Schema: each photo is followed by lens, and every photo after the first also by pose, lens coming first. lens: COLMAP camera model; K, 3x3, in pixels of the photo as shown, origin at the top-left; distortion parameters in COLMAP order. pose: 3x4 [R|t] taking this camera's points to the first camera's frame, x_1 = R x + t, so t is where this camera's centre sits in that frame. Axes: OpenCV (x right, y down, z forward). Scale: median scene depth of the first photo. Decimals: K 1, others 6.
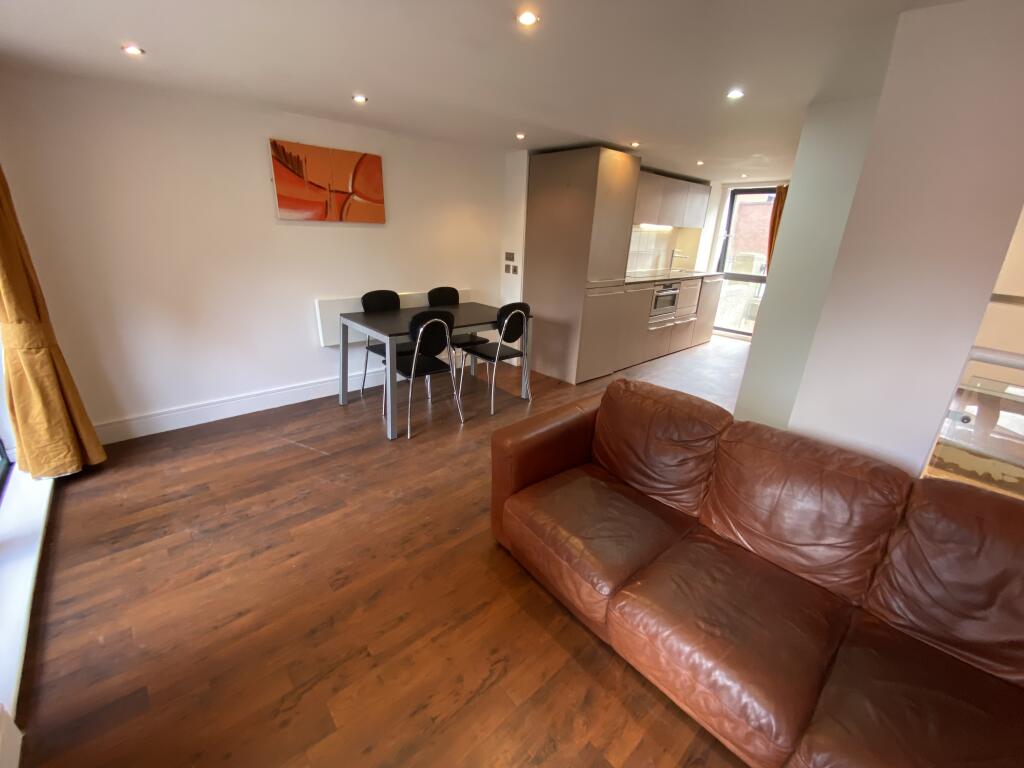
lens RADIAL K [[413.6, 0, 508.9], [0, 413.6, 381.4], [0, 0, 1]] dist [0.032423, -0.025962]
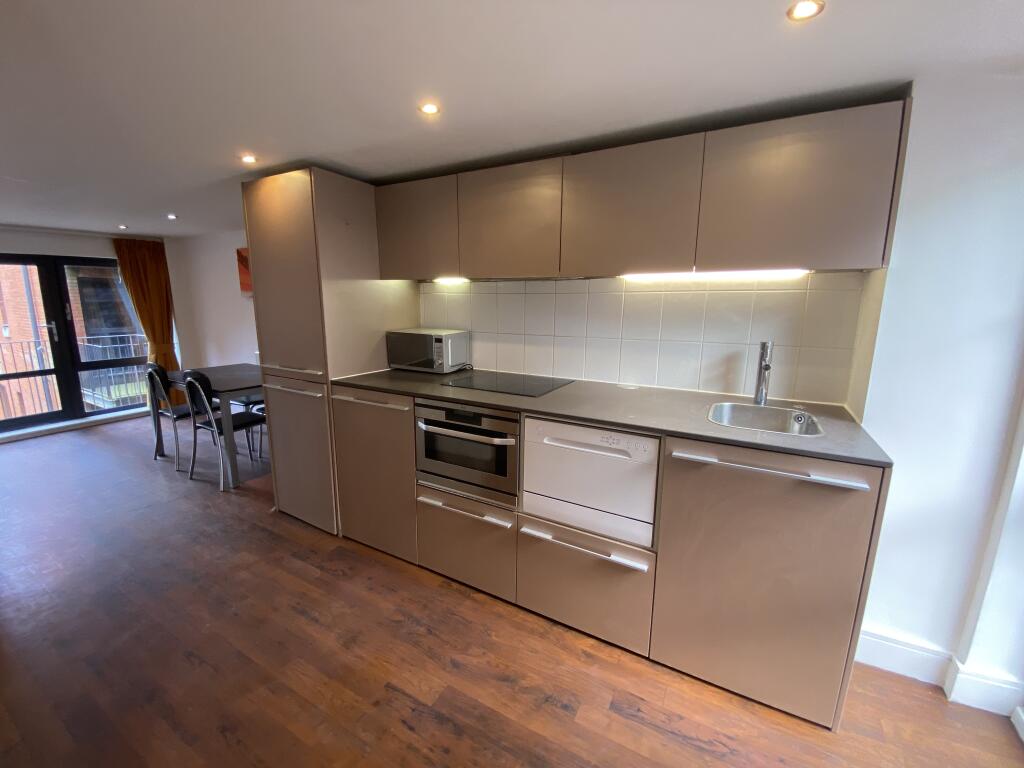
lens RADIAL K [[413.6, 0, 508.9], [0, 413.6, 381.4], [0, 0, 1]] dist [0.032423, -0.025962]
pose [[0.326651, 0.141682, -0.934465, 0.954506], [-0.319188, 0.947150, 0.032030, -0.359641], [0.889617, 0.287808, 0.354610, 1.105139]]
